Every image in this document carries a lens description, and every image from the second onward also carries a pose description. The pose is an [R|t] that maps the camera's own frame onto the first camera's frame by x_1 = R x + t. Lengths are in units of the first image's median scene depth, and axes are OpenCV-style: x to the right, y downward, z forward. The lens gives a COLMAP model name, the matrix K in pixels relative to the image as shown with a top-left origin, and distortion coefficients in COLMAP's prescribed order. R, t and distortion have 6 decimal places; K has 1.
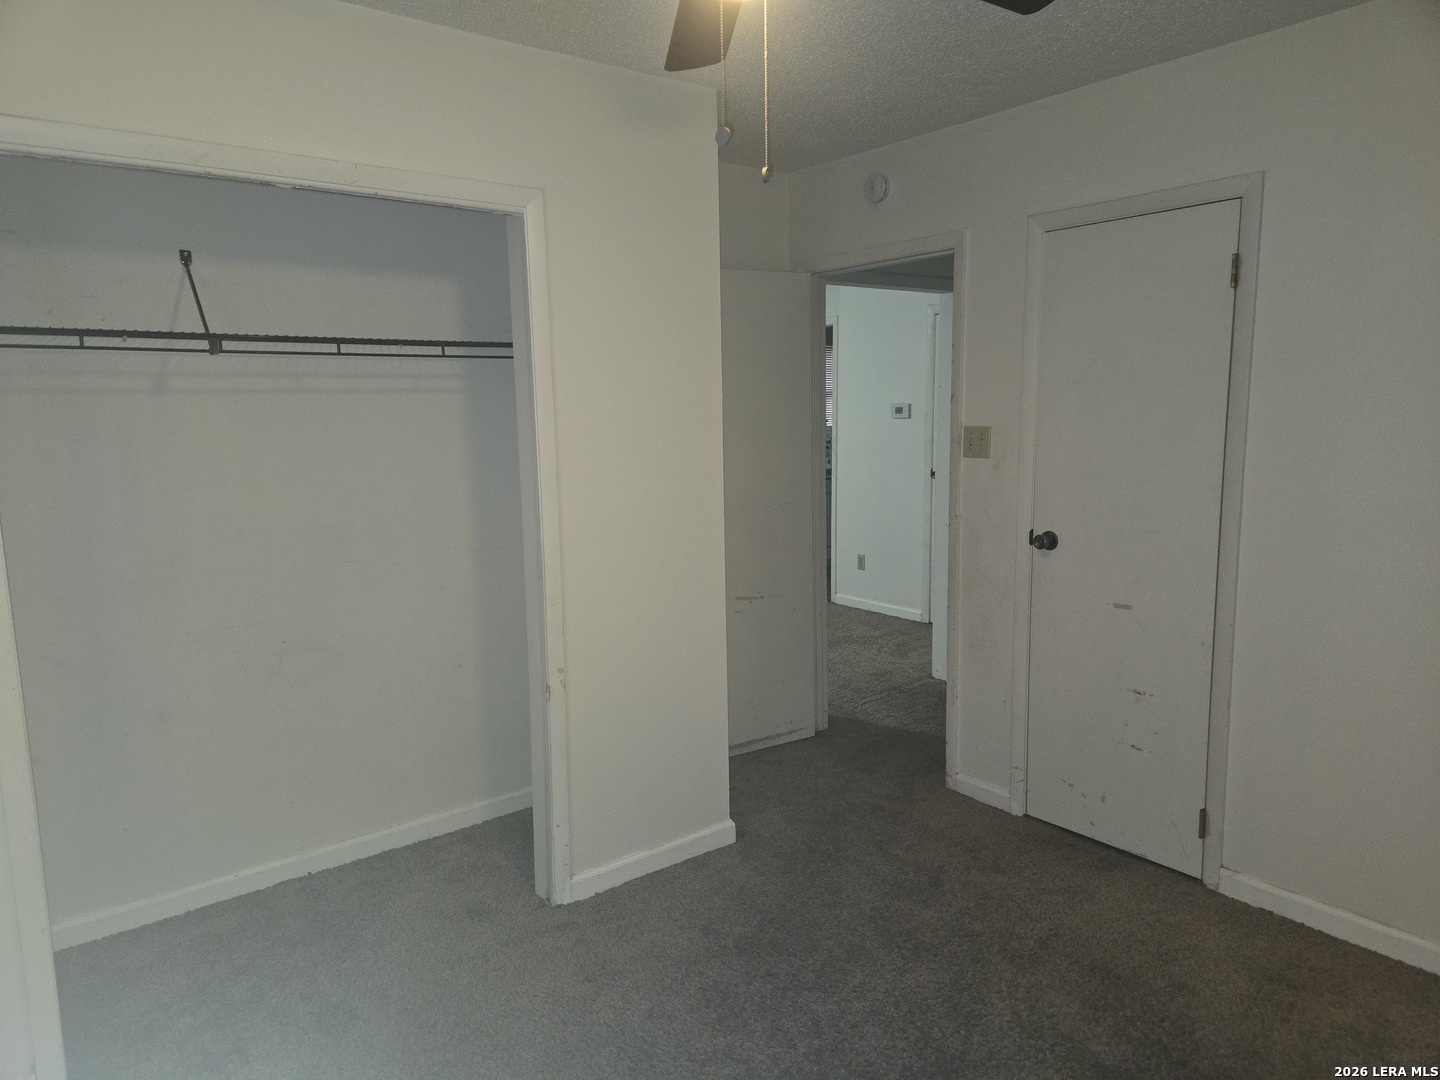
lens RADIAL K [[945.6, 0, 723.3], [0, 945.6, 539.6], [0, 0, 1]] dist [0.067948, -0.066440]
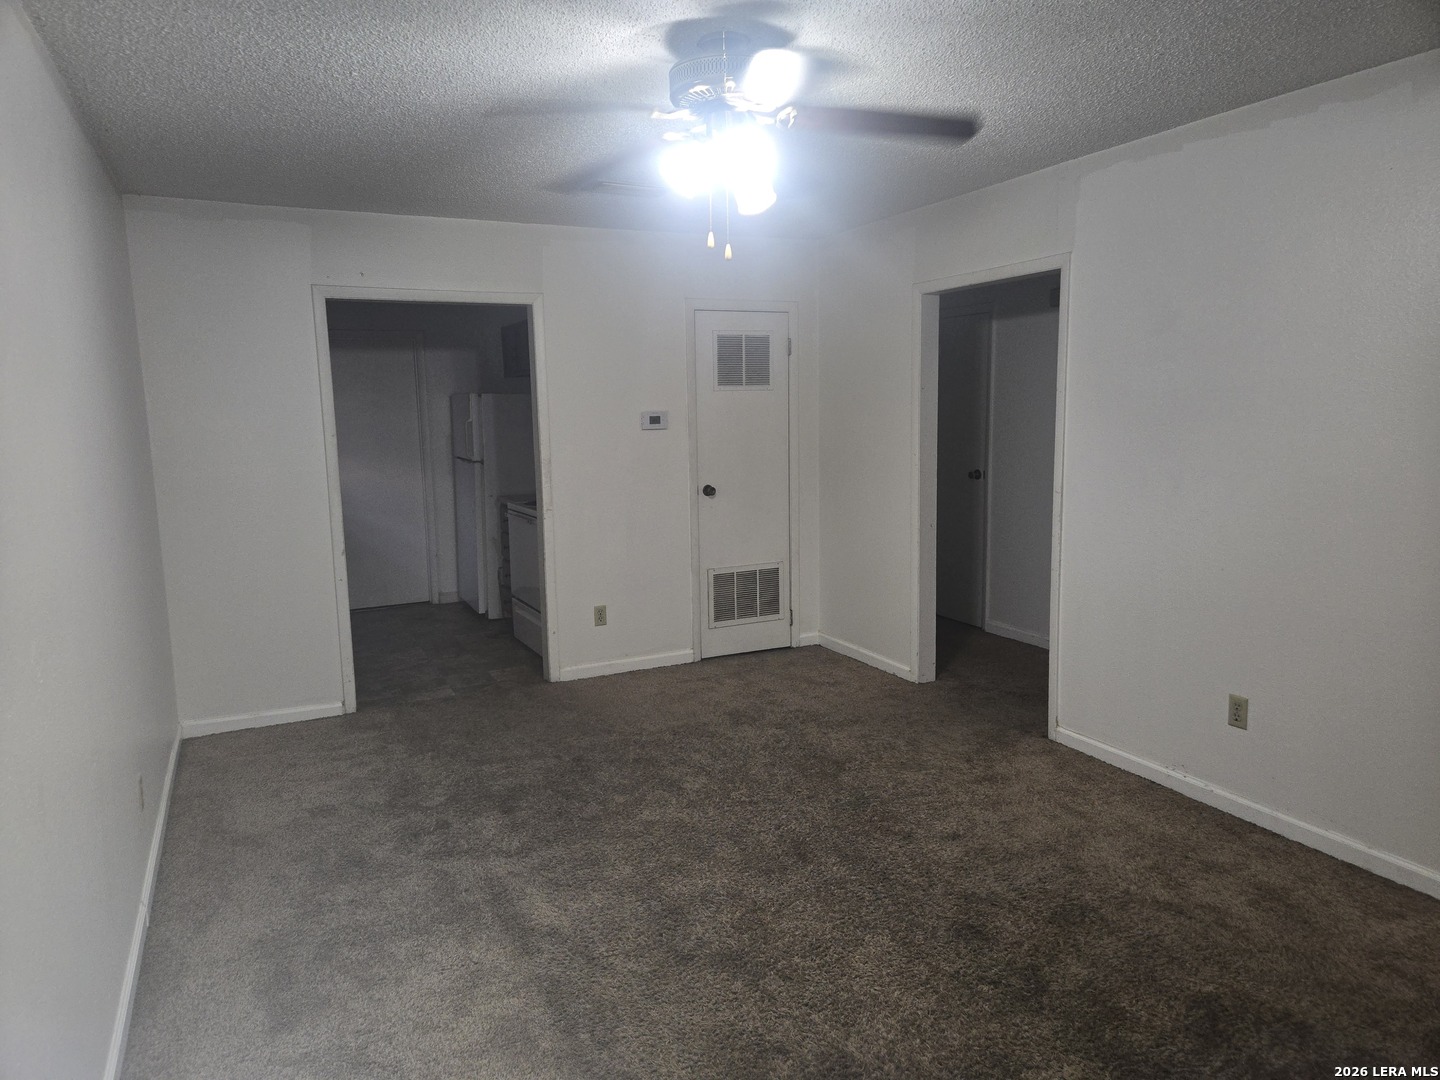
lens RADIAL K [[945.6, 0, 723.3], [0, 945.6, 539.6], [0, 0, 1]] dist [0.067948, -0.066440]
pose [[0.195462, -0.121738, 0.973126, -0.622104], [0.151545, 0.984097, 0.092671, -0.100479], [-0.968932, 0.129359, 0.210802, 0.777572]]
